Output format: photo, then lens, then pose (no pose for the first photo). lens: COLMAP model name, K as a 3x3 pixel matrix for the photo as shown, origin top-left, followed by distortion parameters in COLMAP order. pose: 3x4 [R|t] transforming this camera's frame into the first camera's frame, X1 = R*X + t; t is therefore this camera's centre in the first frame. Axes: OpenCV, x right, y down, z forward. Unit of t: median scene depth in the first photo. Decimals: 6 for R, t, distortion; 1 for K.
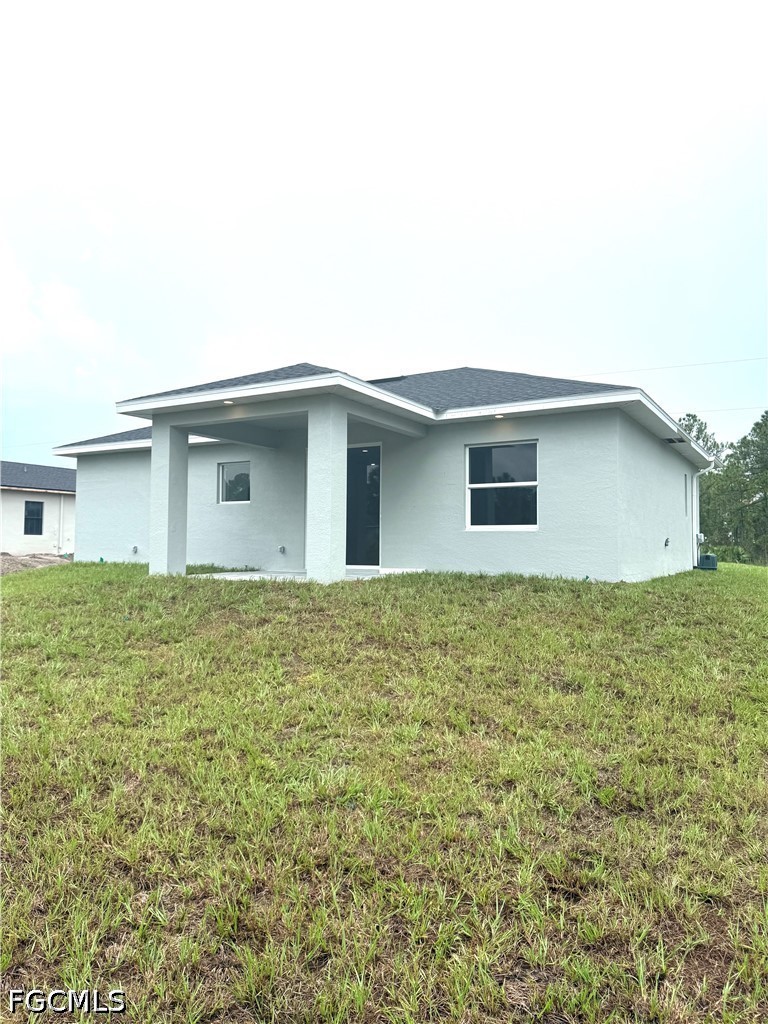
lens RADIAL K [[704.9, 0, 384.0], [0, 704.9, 512.0], [0, 0, 1]] dist [0.034106, -0.000589]
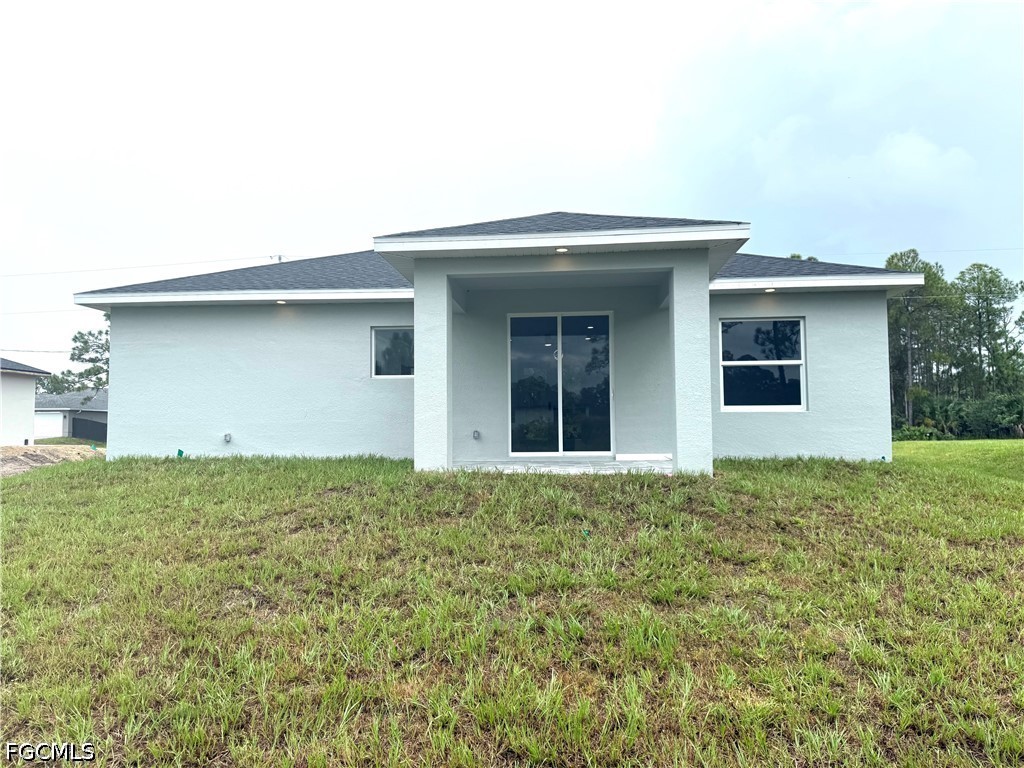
lens RADIAL K [[704.9, 0, 512.0], [0, 704.9, 384.0], [0, 0, 1]] dist [0.034106, -0.000589]
pose [[0.909763, 0.012054, 0.414952, -0.537606], [-0.007587, 0.999894, -0.012413, 0.004164], [-0.415058, 0.008145, 0.909758, 0.277378]]
